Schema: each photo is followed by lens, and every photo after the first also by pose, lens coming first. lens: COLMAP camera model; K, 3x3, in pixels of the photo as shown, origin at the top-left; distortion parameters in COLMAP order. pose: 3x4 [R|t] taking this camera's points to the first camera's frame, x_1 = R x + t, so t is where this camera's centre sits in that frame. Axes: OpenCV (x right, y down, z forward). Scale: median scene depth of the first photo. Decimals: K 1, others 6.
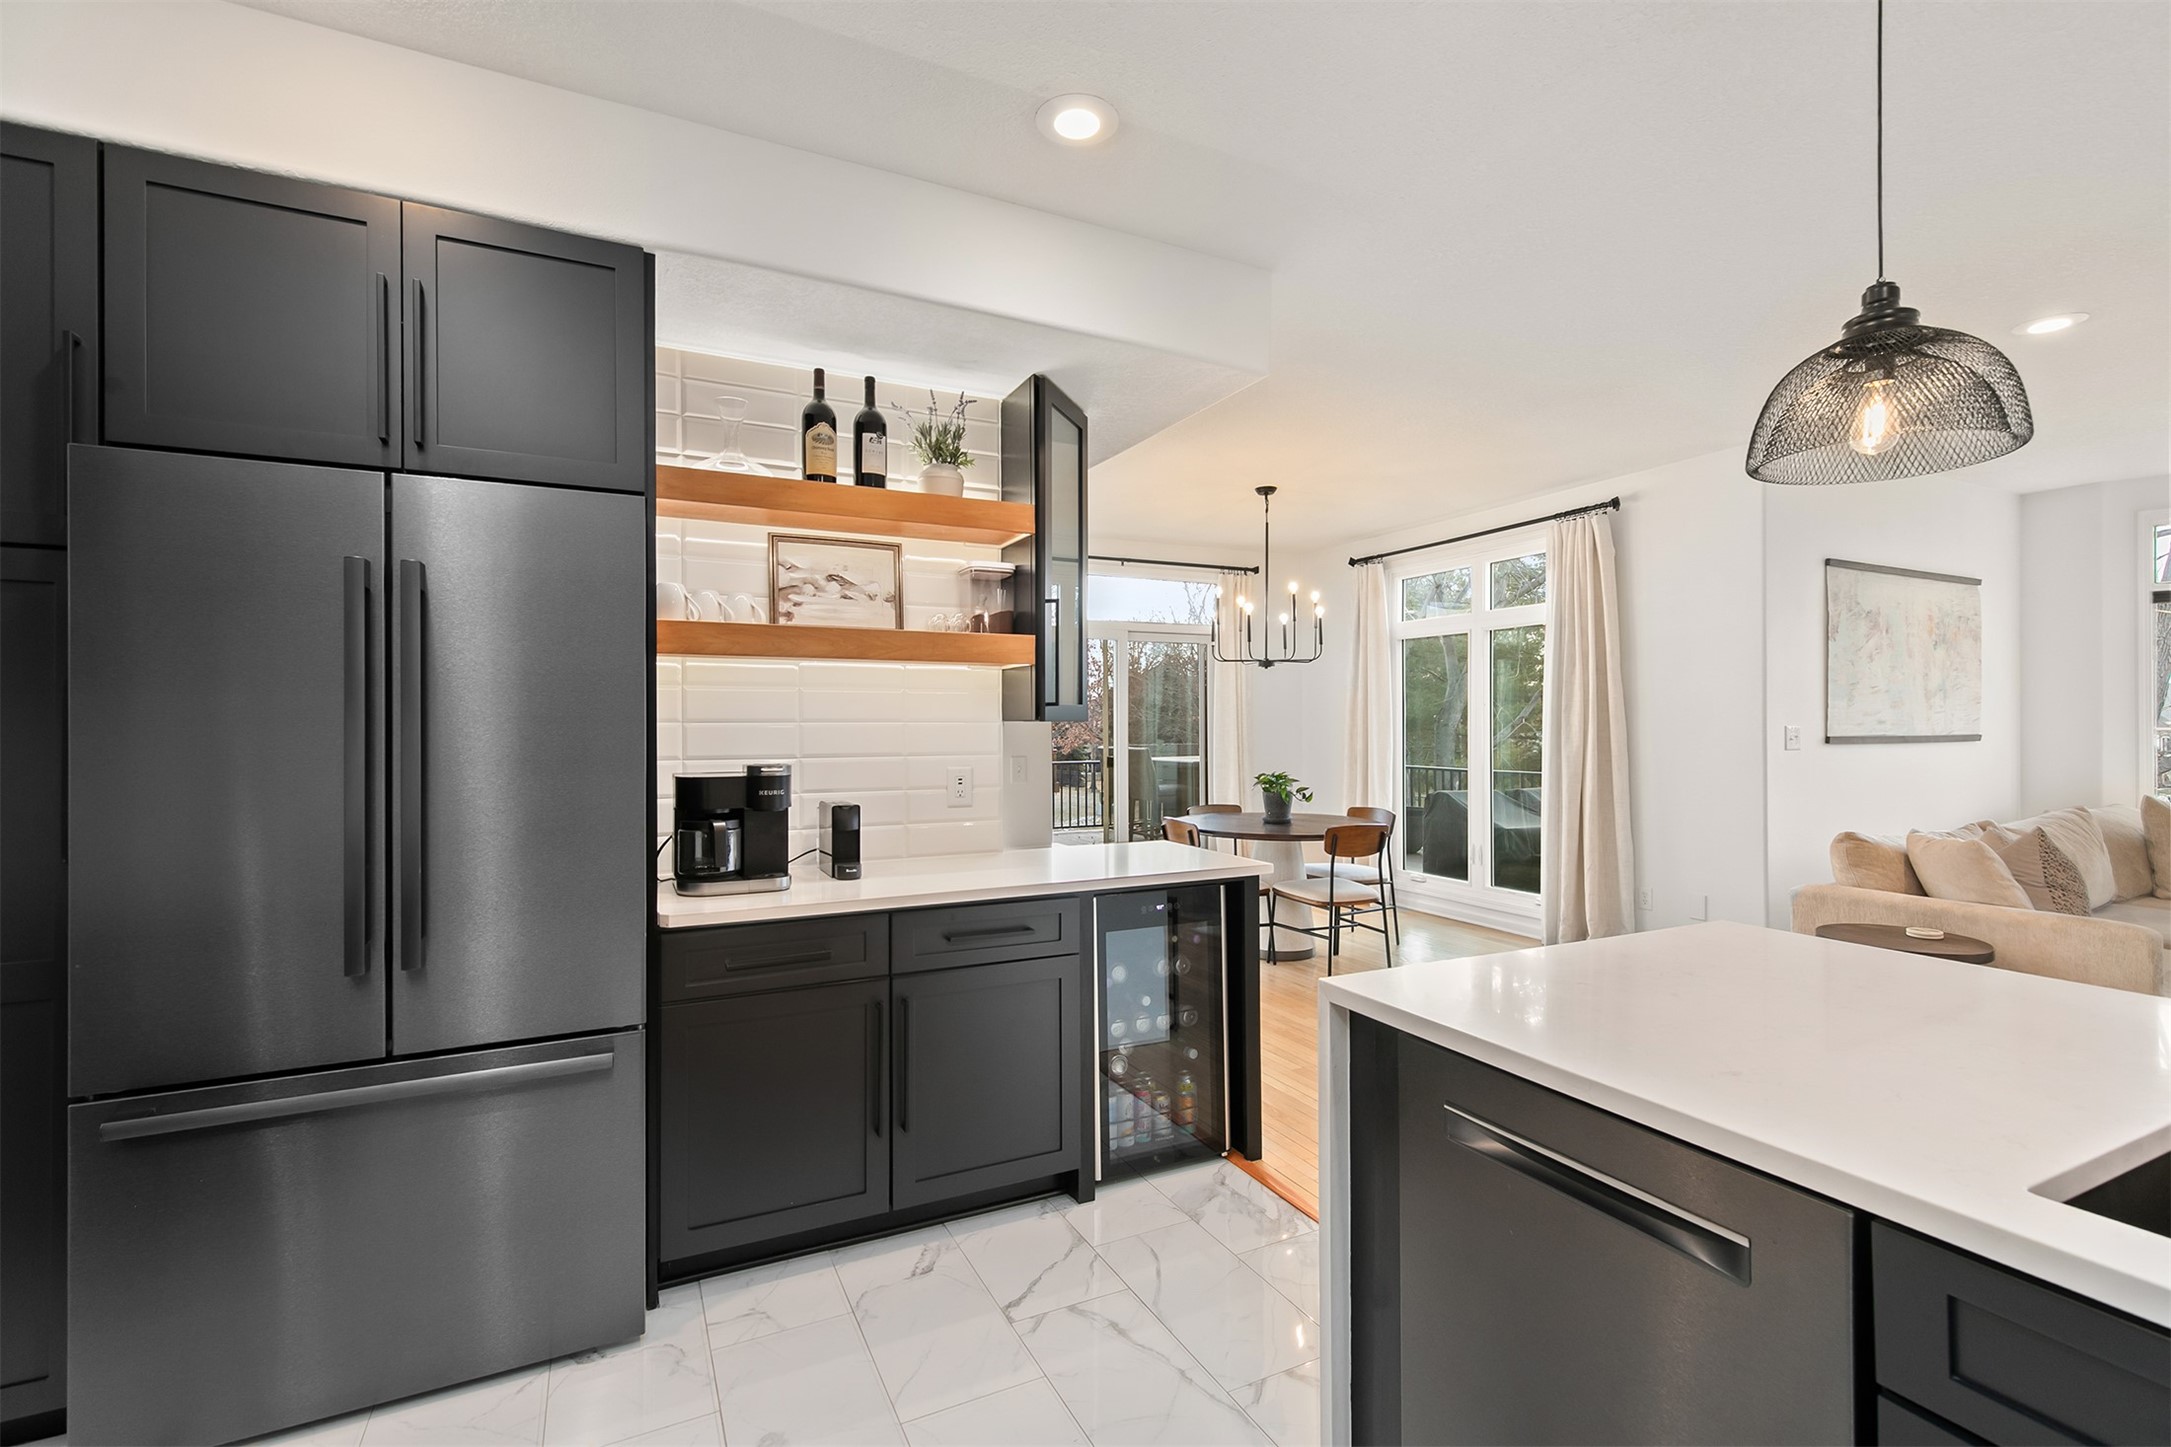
lens RADIAL K [[909.9, 0, 1085.5], [0, 909.9, 723.5], [0, 0, 1]] dist [-0.000086, -0.000172]
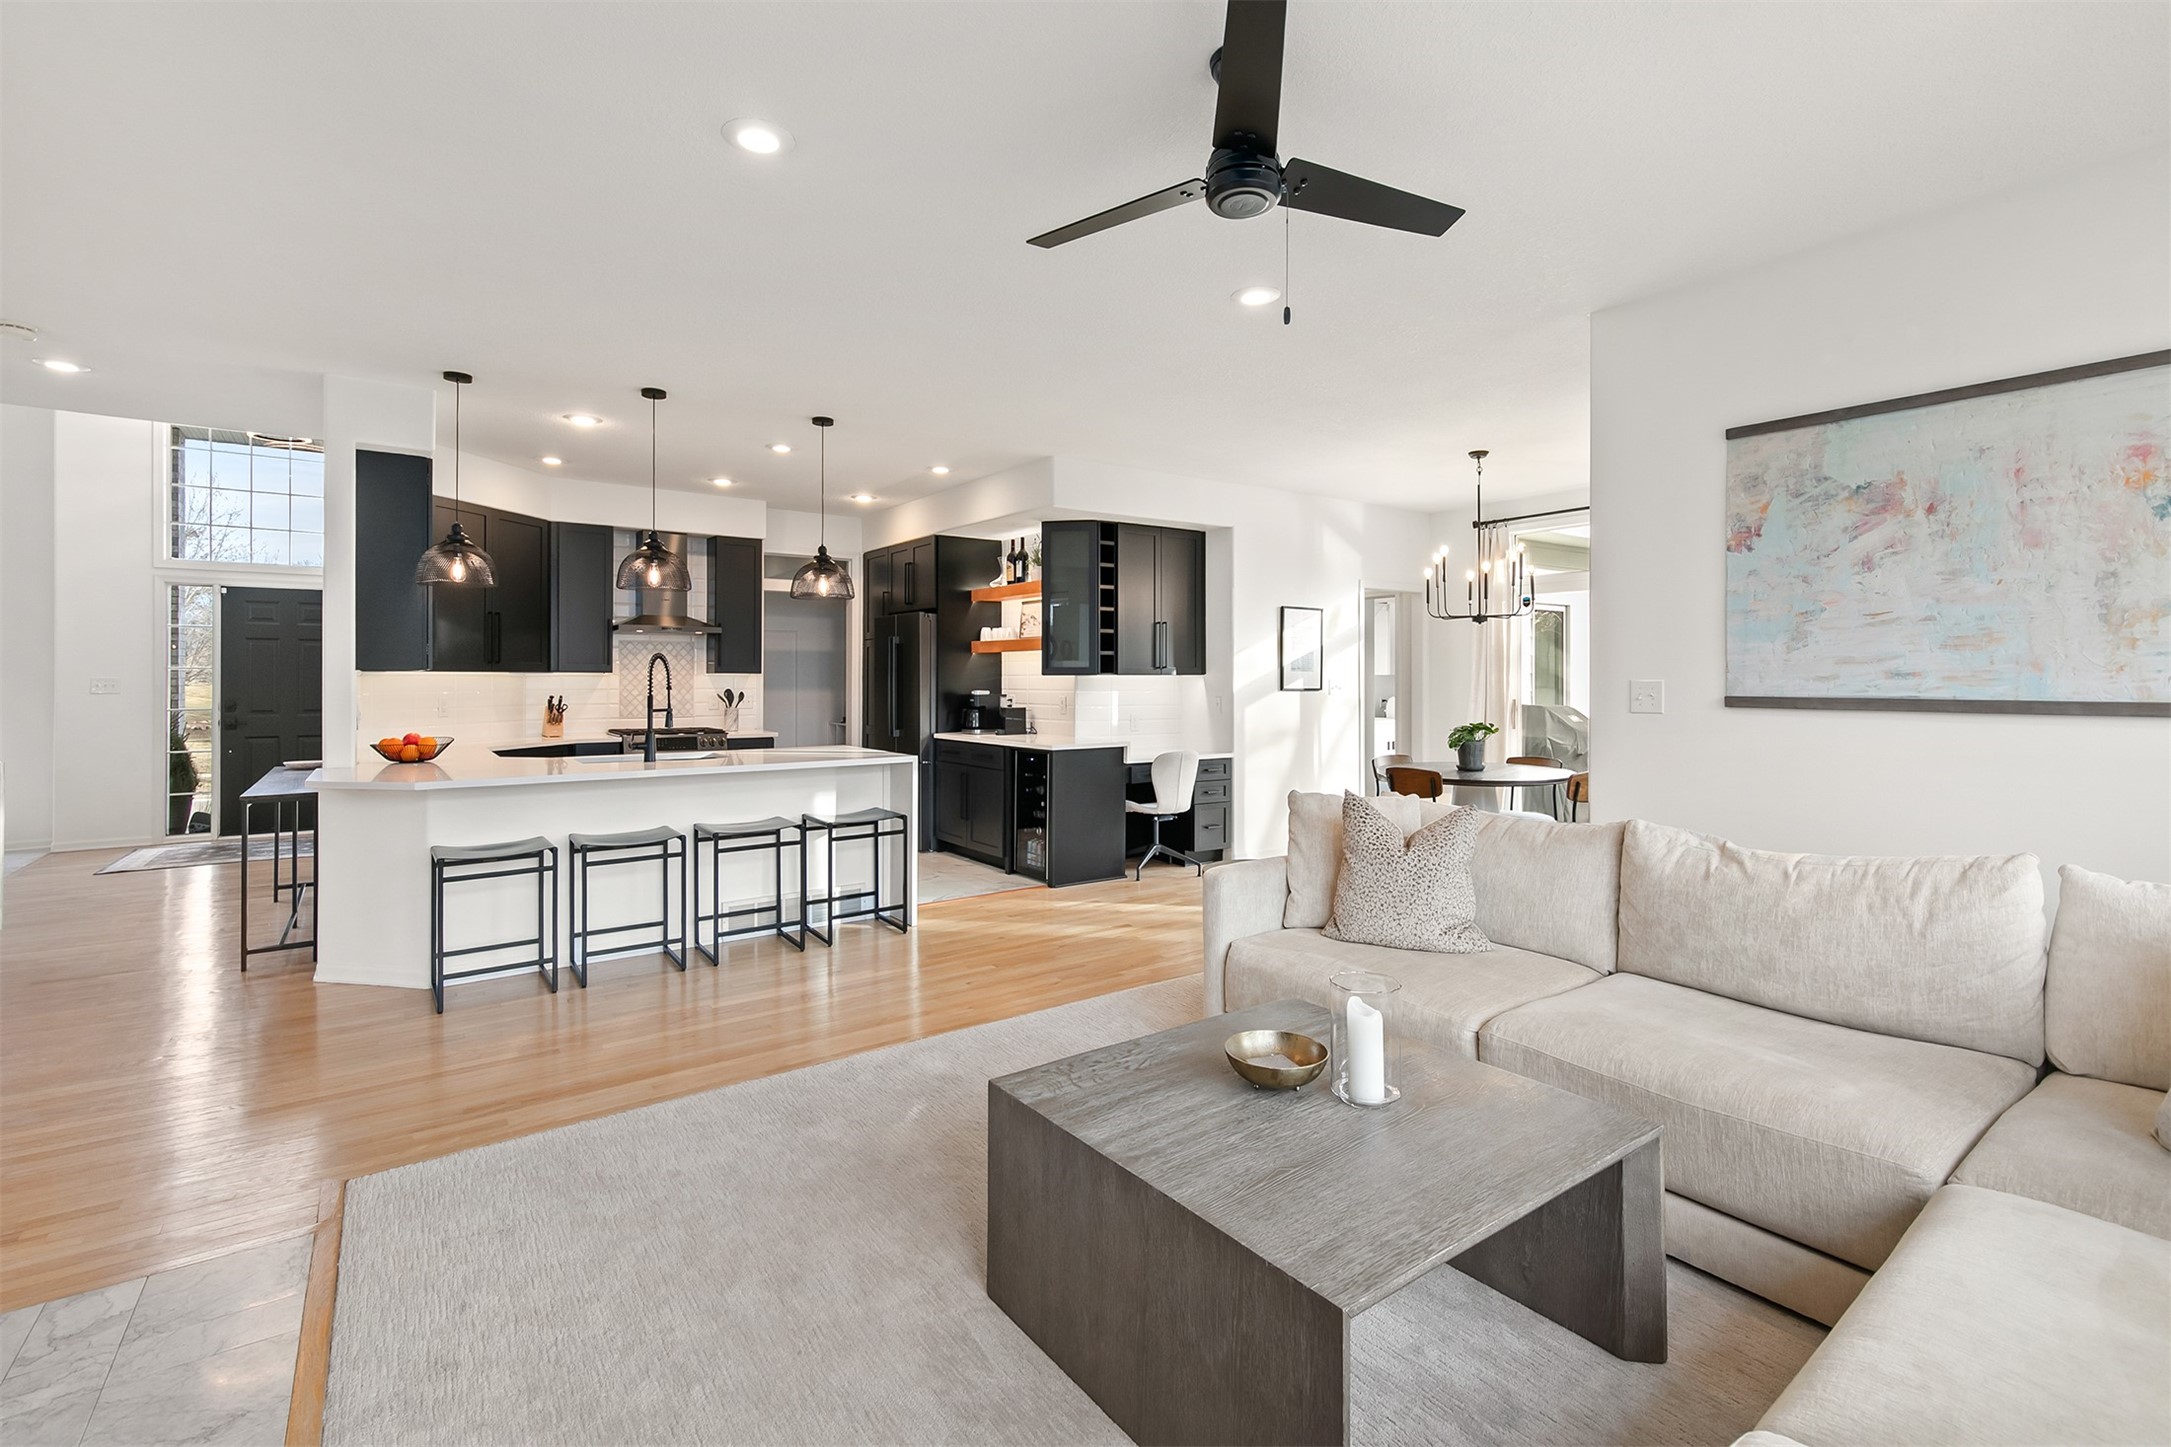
lens RADIAL K [[977.6, 0, 1090.5], [0, 977.6, 678.8], [0, 0, 1]] dist [0.026078, -0.000037]
pose [[0.190825, 0.003548, -0.981618, 1.371665], [0.001775, 0.999991, 0.003960, -0.002264], [0.981622, -0.002498, 0.190817, 0.383780]]
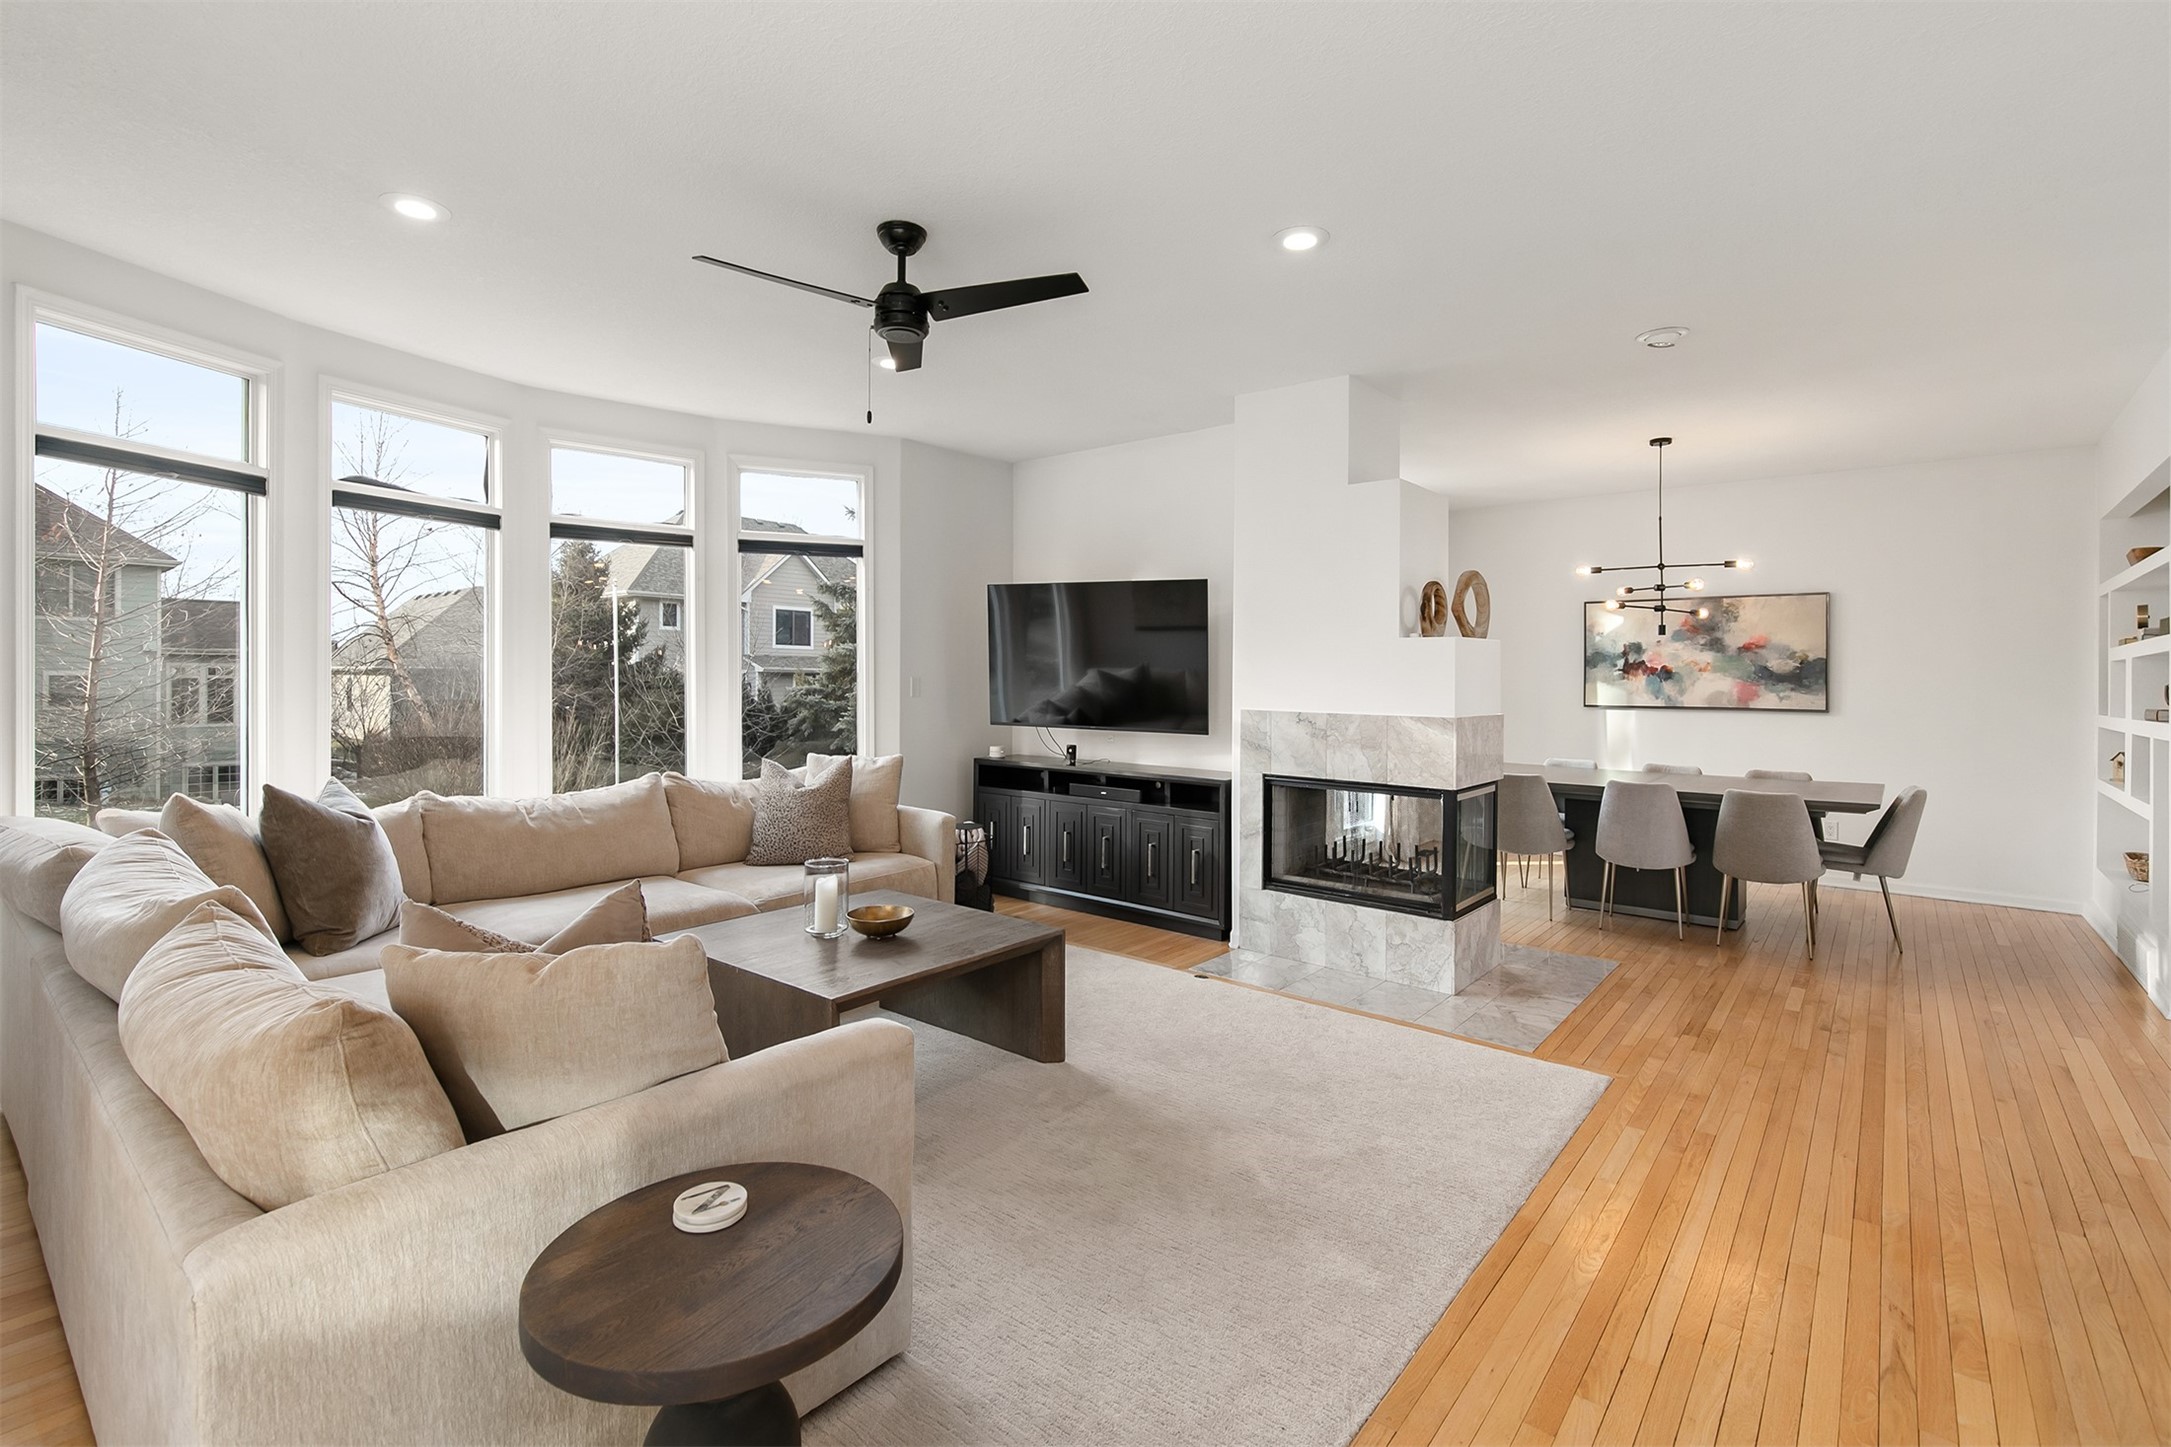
lens RADIAL K [[975.5, 0, 1129.2], [0, 975.5, 678.2], [0, 0, 1]] dist [0.015308, -0.000136]
pose [[-0.443054, 0.001020, 0.896494, 0.313322], [-0.009725, 0.999935, -0.005944, 0.003075], [-0.896442, -0.011352, -0.443015, 0.695937]]
